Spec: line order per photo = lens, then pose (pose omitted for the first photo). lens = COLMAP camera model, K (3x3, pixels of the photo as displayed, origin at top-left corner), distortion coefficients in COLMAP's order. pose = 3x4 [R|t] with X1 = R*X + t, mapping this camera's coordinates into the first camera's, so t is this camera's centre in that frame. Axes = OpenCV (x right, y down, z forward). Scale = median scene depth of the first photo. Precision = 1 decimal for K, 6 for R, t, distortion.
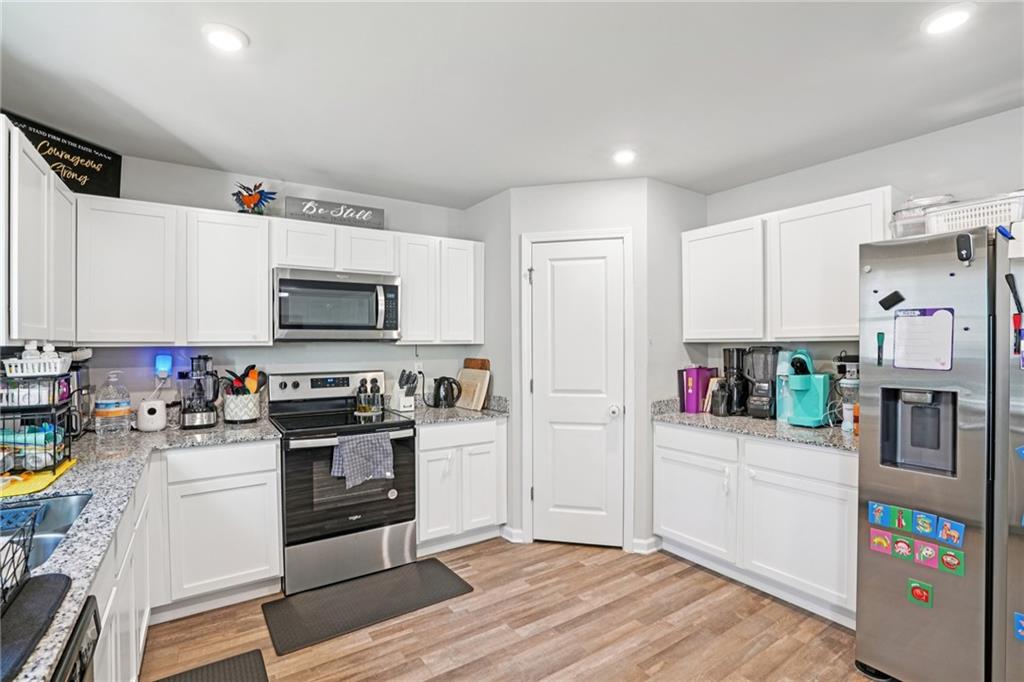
lens RADIAL K [[472.9, 0, 512.3], [0, 472.9, 353.3], [0, 0, 1]] dist [-0.045723, 0.006118]
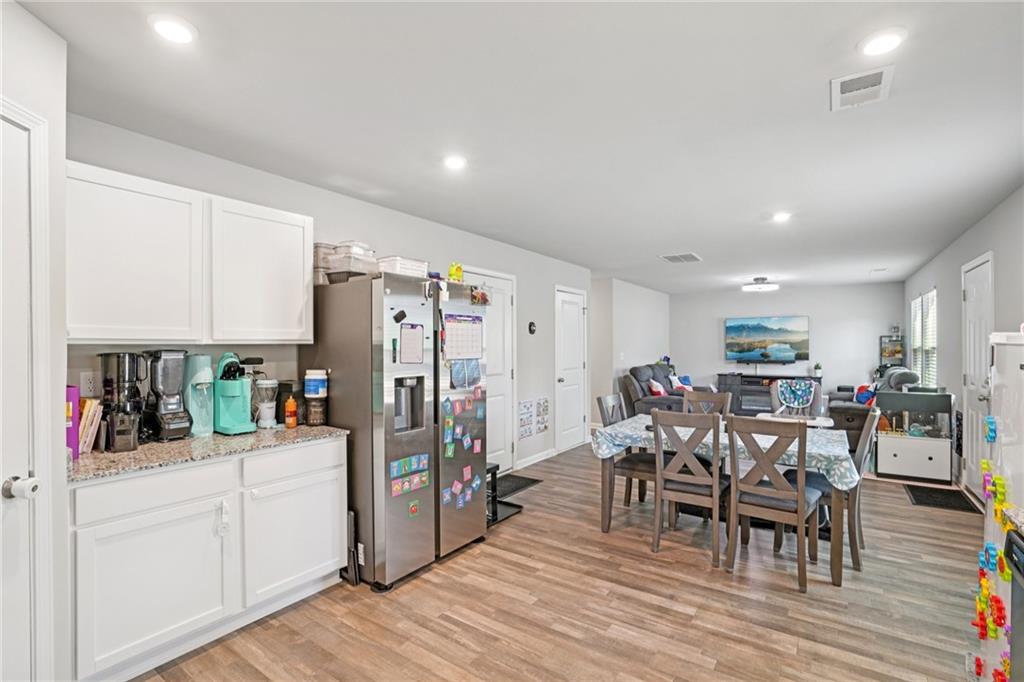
lens RADIAL K [[472.9, 0, 504.2], [0, 472.9, 353.8], [0, 0, 1]] dist [-0.045723, 0.006118]
pose [[-0.361799, -0.013215, 0.932163, -0.430313], [0.018495, 0.999601, 0.021349, -0.015635], [-0.932073, 0.024965, -0.361410, 0.794817]]
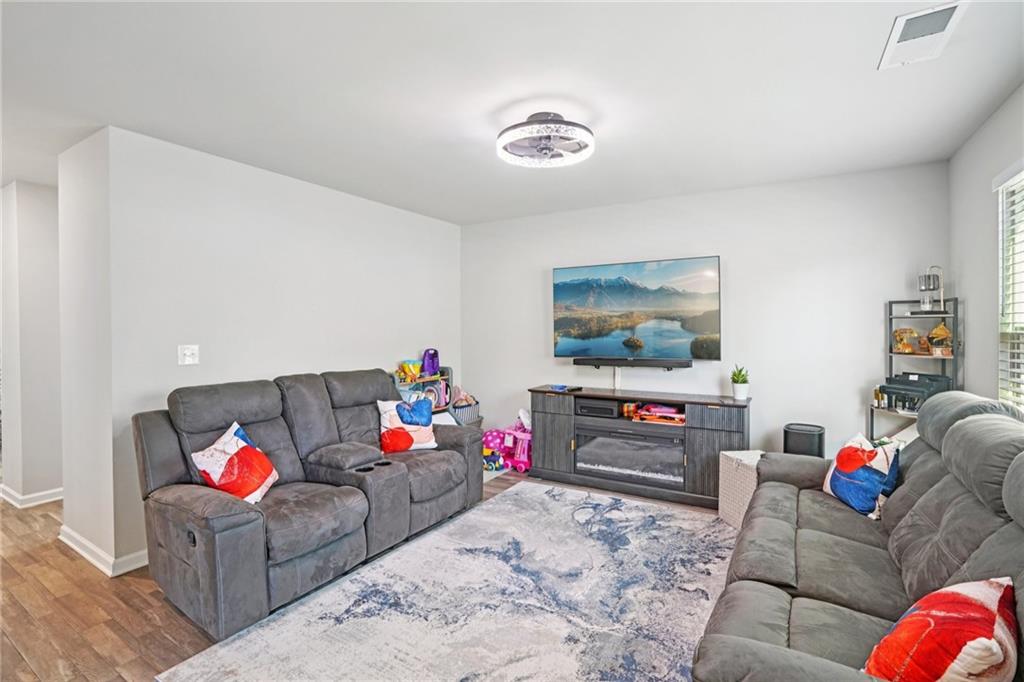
lens RADIAL K [[490.6, 0, 530.2], [0, 490.6, 325.0], [0, 0, 1]] dist [-0.013452, 0.000347]
pose [[-0.462042, 0.004367, 0.886847, 0.742625], [0.013035, 0.999913, 0.001868, 0.023200], [-0.886762, 0.012423, -0.462059, -1.100977]]
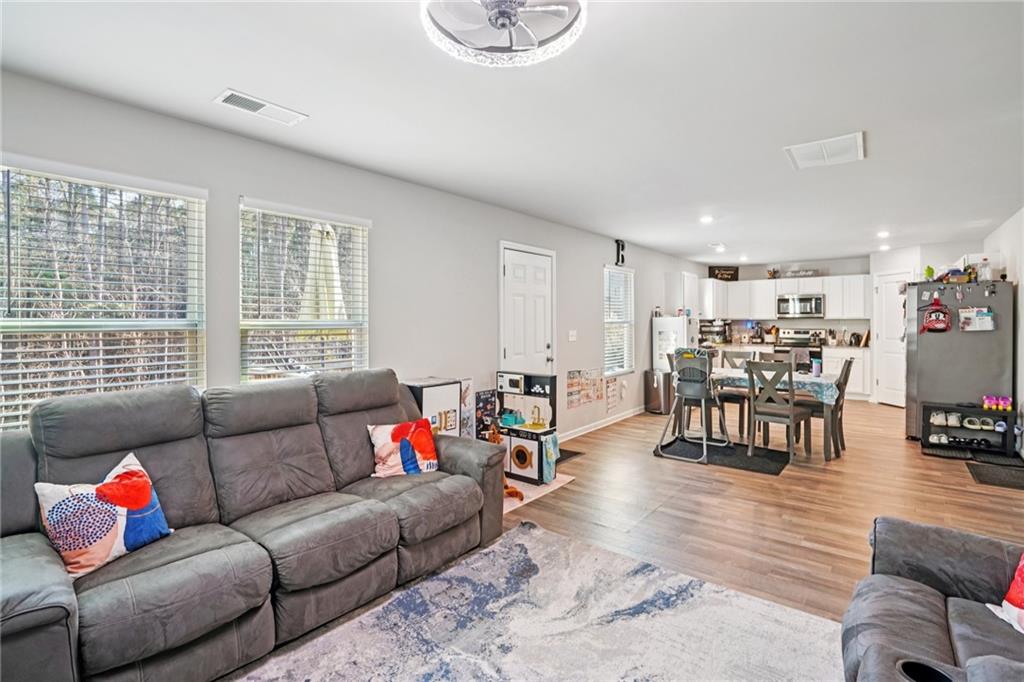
lens RADIAL K [[472.9, 0, 505.3], [0, 472.9, 323.8], [0, 0, 1]] dist [-0.045723, 0.006118]
pose [[0.280517, 0.008145, -0.959815, 2.048425], [-0.013859, 0.999894, 0.004434, 0.025600], [0.959749, 0.012058, 0.280600, -1.702514]]
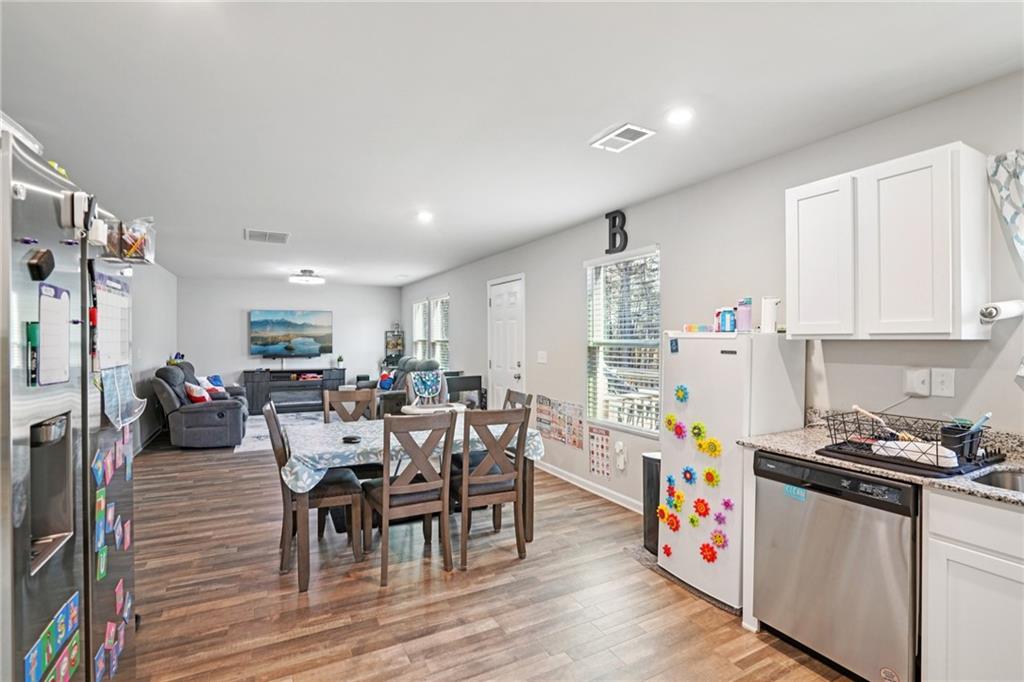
lens RADIAL K [[472.9, 0, 507.0], [0, 472.9, 345.0], [0, 0, 1]] dist [-0.045723, 0.006118]
pose [[-0.994786, 0.001614, 0.101970, 0.143627], [0.004681, 0.999543, 0.029848, -0.019869], [-0.101876, 0.030170, -0.994340, 0.960632]]
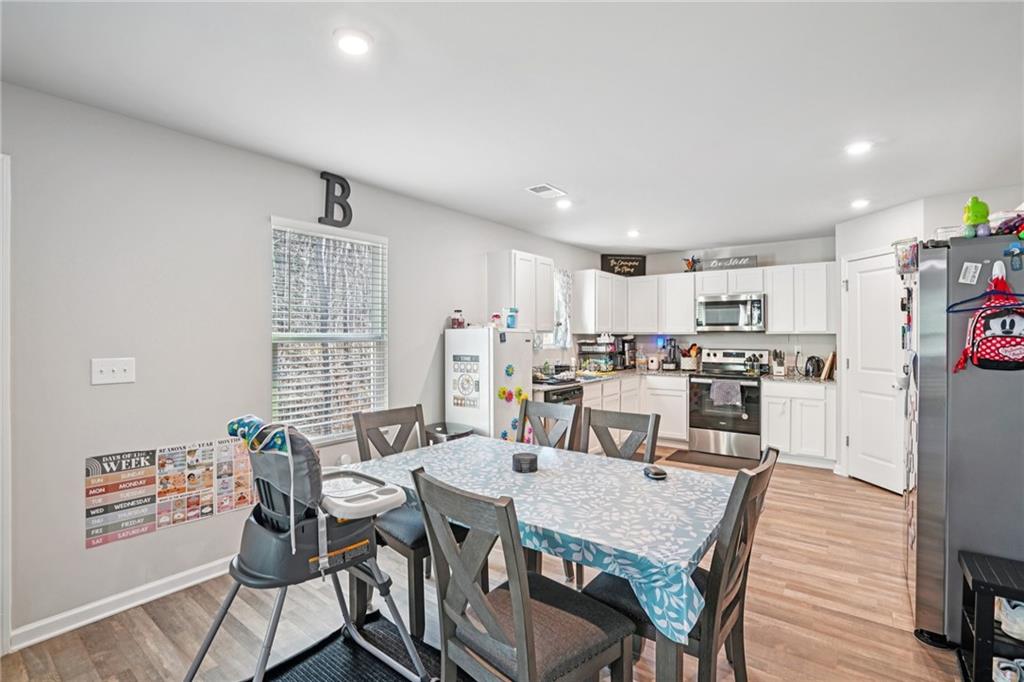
lens RADIAL K [[472.9, 0, 508.1], [0, 472.9, 328.0], [0, 0, 1]] dist [-0.045723, 0.006118]
pose [[0.321047, -0.009553, -0.947015, 1.195183], [-0.019406, 0.999673, -0.016663, 0.007174], [0.946864, 0.023728, 0.320756, -0.461783]]
